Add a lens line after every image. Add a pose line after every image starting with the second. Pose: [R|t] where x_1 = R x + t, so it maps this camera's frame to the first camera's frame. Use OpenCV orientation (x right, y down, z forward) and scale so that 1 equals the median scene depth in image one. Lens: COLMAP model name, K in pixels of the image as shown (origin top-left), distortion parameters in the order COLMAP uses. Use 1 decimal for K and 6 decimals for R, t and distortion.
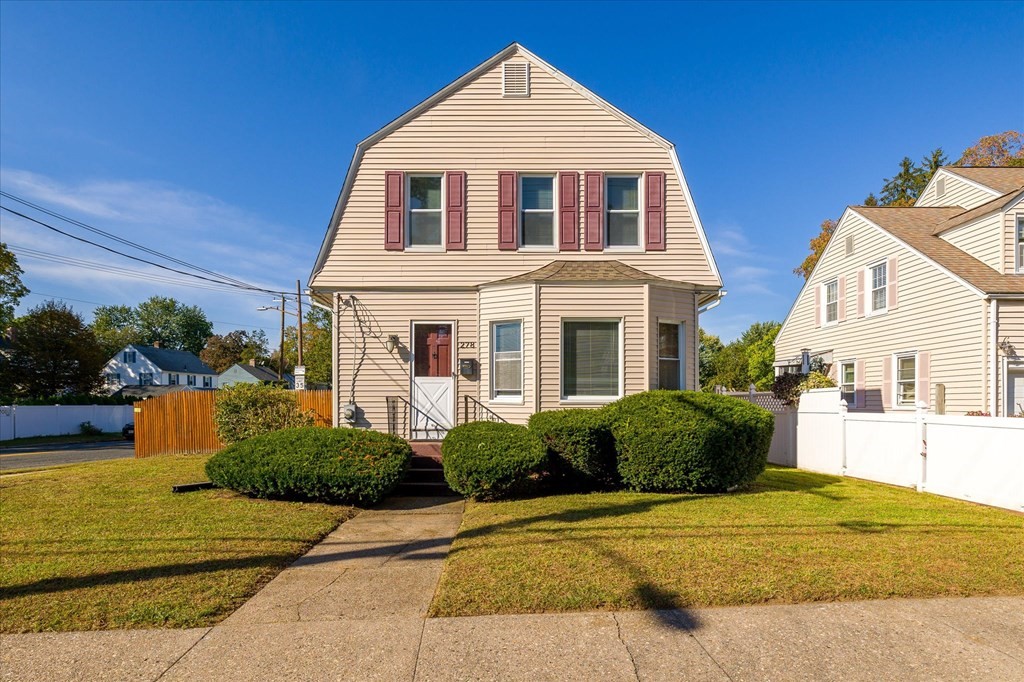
lens RADIAL K [[502.9, 0, 514.6], [0, 502.9, 355.1], [0, 0, 1]] dist [-0.004255, -0.000239]
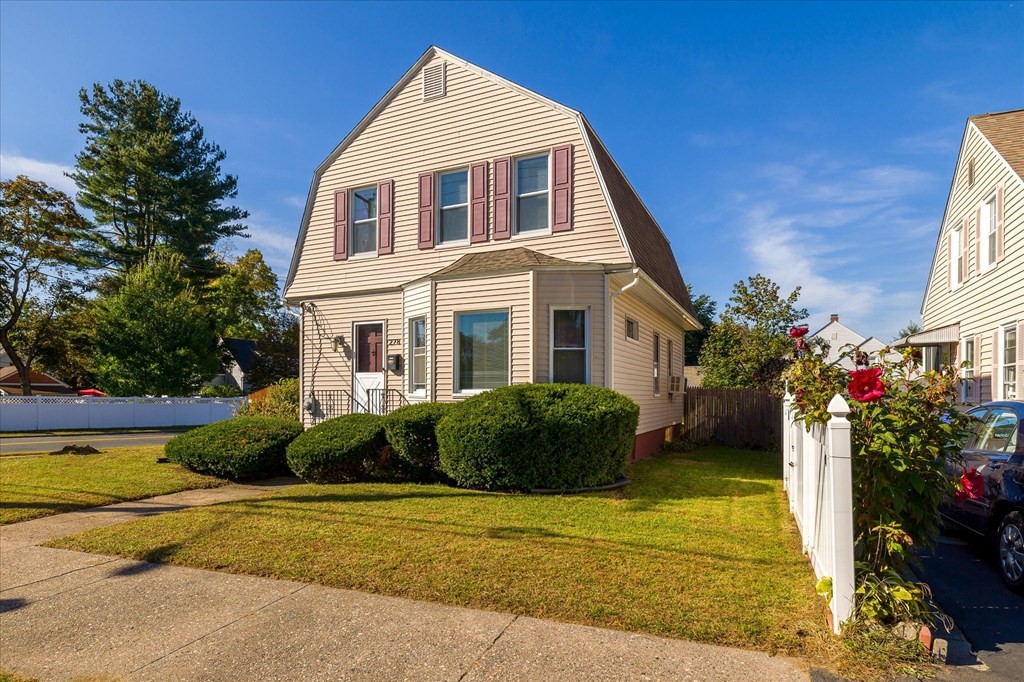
lens RADIAL K [[547.9, 0, 512.0], [0, 547.9, 341.0], [0, 0, 1]] dist [-0.000211, 0.000070]
pose [[0.908125, -0.040294, -0.416755, 0.614244], [0.039387, 0.999166, -0.010779, 0.000171], [0.416842, -0.006626, 0.908955, 0.045636]]
